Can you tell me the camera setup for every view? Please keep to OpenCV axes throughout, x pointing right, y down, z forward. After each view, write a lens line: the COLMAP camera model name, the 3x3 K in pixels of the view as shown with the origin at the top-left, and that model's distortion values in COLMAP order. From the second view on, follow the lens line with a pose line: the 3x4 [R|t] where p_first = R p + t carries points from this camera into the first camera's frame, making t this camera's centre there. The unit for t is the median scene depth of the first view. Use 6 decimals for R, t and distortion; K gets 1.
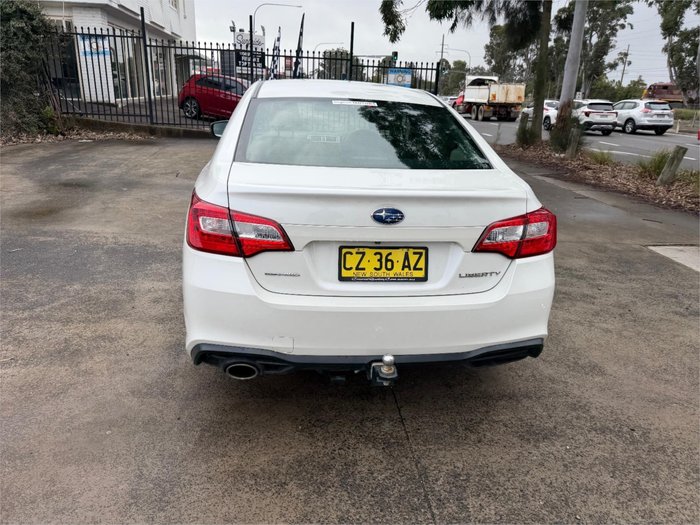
lens RADIAL K [[492.9, 0, 343.9], [0, 492.9, 264.0], [0, 0, 1]] dist [0.025159, -0.033935]
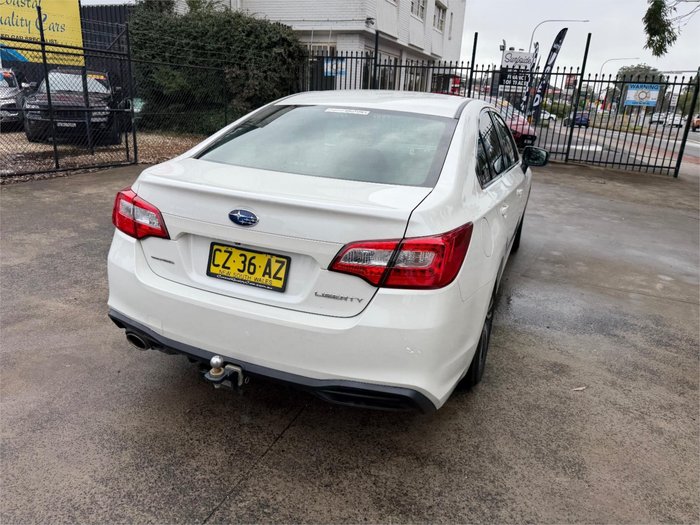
lens RADIAL K [[492.9, 0, 345.1], [0, 492.9, 259.0], [0, 0, 1]] dist [0.025159, -0.033935]
pose [[0.869144, 0.158157, -0.468589, 0.569775], [-0.178166, 0.983999, 0.001652, -0.041568], [0.461352, 0.082051, 0.883415, 0.173743]]
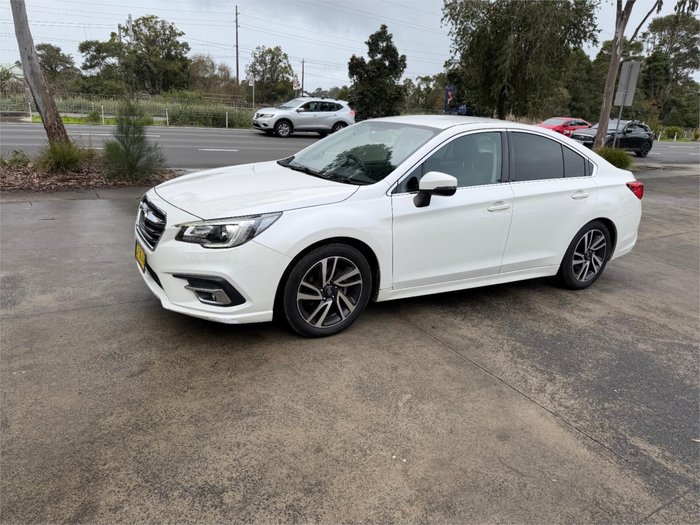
lens RADIAL K [[492.9, 0, 342.7], [0, 492.9, 263.8], [0, 0, 1]] dist [0.025159, -0.033935]
pose [[-0.387314, -0.345323, 0.854834, -1.549414], [0.228634, 0.862264, 0.451915, -0.960519], [-0.893149, 0.370477, -0.255014, 2.437865]]
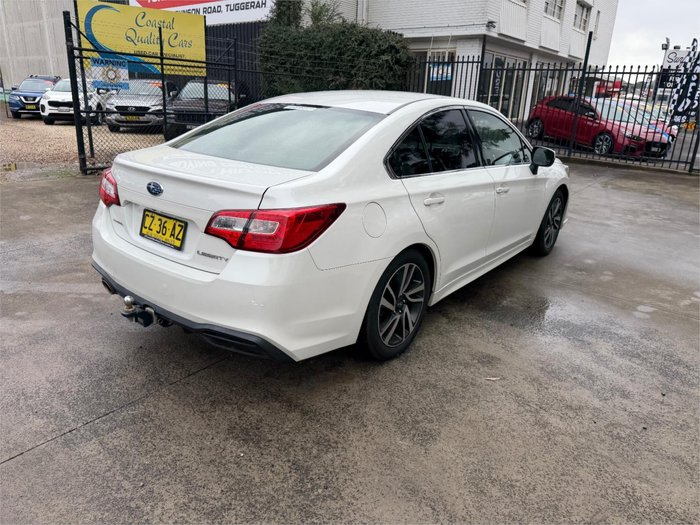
lens RADIAL K [[492.9, 0, 345.8], [0, 492.9, 260.9], [0, 0, 1]] dist [0.025159, -0.033935]
pose [[0.700405, 0.213347, -0.681113, 1.011560], [-0.247228, 0.967723, 0.048892, -0.077951], [0.669560, 0.134146, 0.730544, 0.331660]]
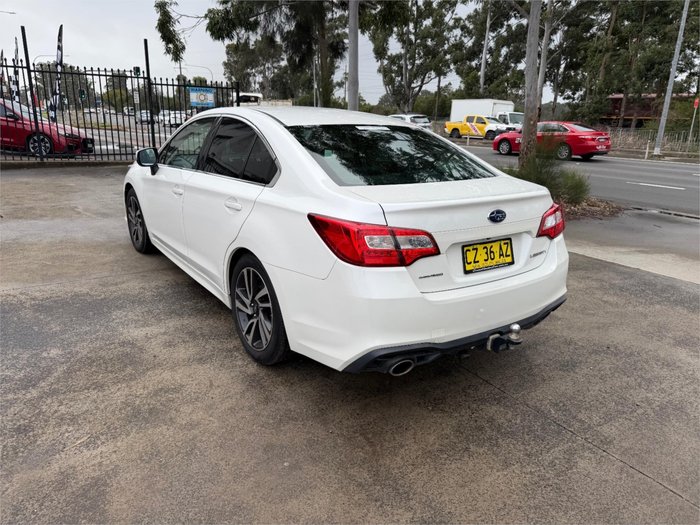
lens RADIAL K [[492.9, 0, 343.3], [0, 492.9, 267.0], [0, 0, 1]] dist [0.025159, -0.033935]
pose [[0.884411, -0.153294, 0.440816, -0.644056], [0.163673, 0.986406, 0.014645, -0.039924], [-0.437068, 0.059197, 0.897478, 0.028897]]
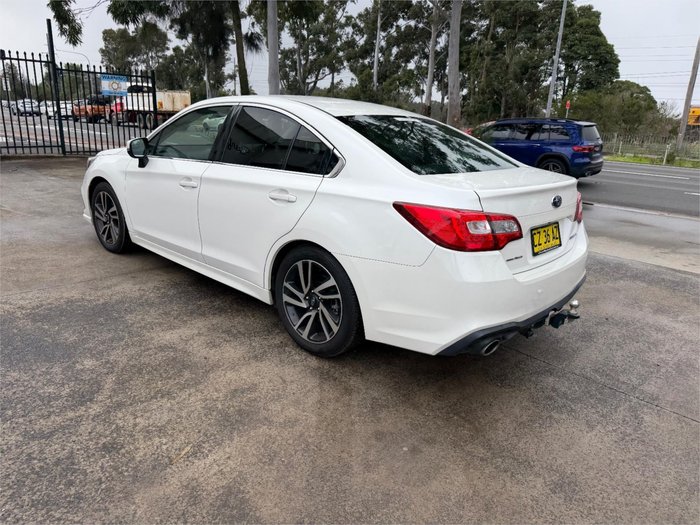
lens RADIAL K [[492.9, 0, 343.3], [0, 492.9, 267.4], [0, 0, 1]] dist [0.025159, -0.033935]
pose [[0.767519, -0.194413, 0.610834, -0.955844], [0.198556, 0.978137, 0.061829, -0.093369], [-0.609500, 0.073830, 0.789341, 0.218193]]
